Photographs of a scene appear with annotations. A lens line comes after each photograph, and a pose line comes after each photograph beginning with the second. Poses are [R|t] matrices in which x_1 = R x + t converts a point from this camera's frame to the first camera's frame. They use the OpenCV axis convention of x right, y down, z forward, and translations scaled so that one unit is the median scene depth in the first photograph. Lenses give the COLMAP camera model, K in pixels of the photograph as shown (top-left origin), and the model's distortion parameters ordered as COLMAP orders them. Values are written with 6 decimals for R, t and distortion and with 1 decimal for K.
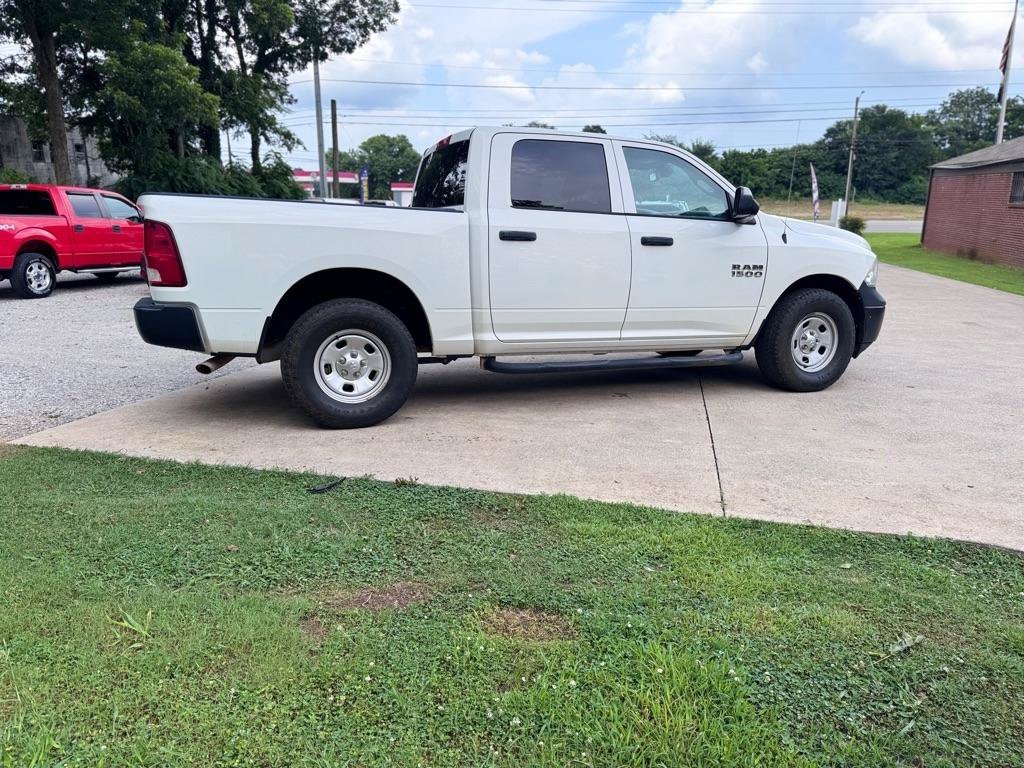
lens RADIAL K [[728.7, 0, 512.0], [0, 728.7, 384.0], [0, 0, 1]] dist [0.116161, -0.188243]
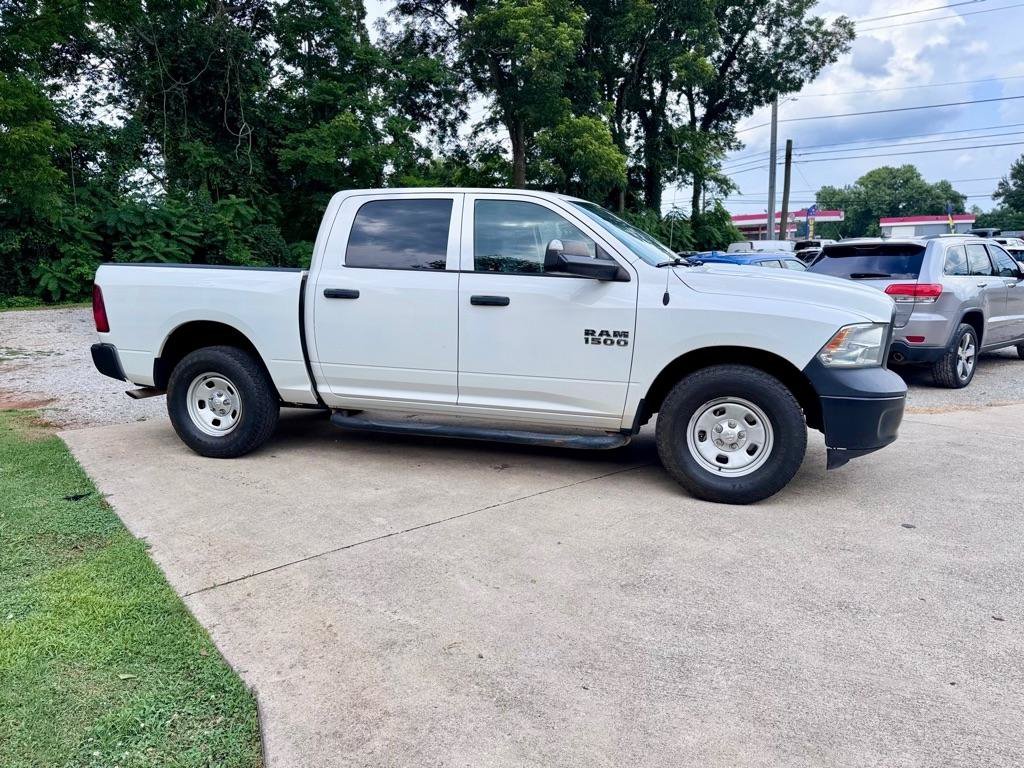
lens RADIAL K [[732.9, 0, 507.0], [0, 732.9, 387.9], [0, 0, 1]] dist [0.039415, -0.052131]
pose [[0.783703, 0.086836, -0.615035, 0.111335], [-0.116502, 0.993156, -0.008229, -0.011941], [0.610112, 0.078102, 0.788457, 0.044874]]
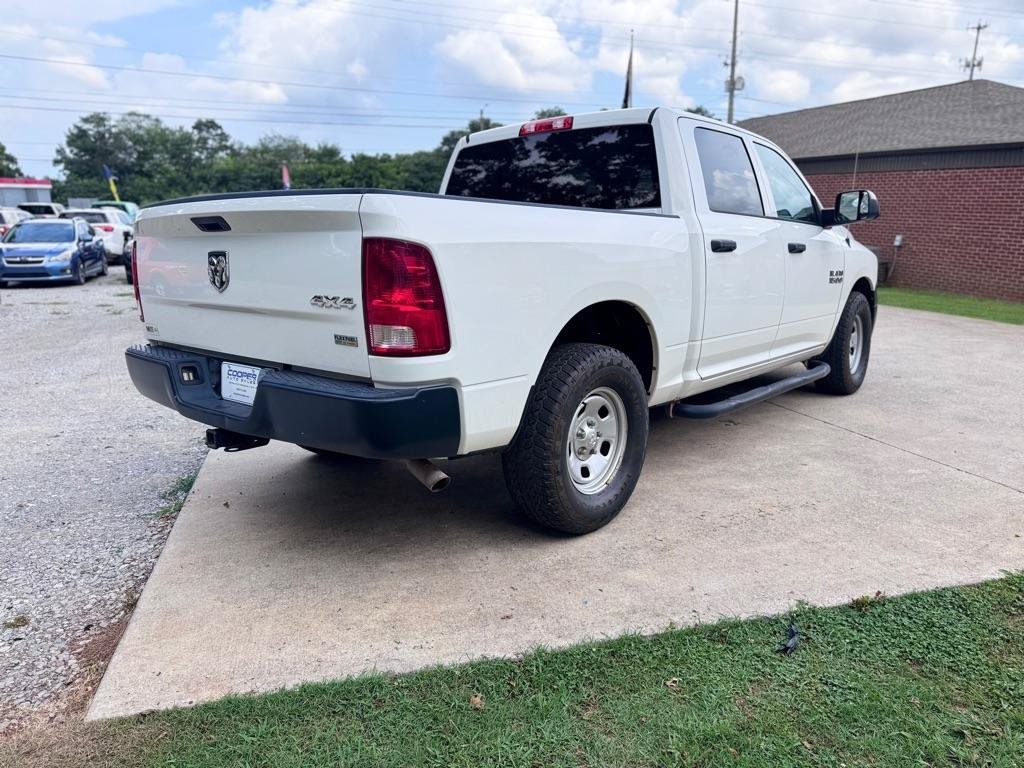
lens RADIAL K [[738.5, 0, 535.7], [0, 738.5, 385.4], [0, 0, 1]] dist [0.039245, -0.064695]
pose [[0.868204, -0.113861, 0.482968, -0.075153], [0.115039, 0.992986, 0.027301, -0.012861], [-0.482688, 0.031857, 0.875213, 0.052887]]
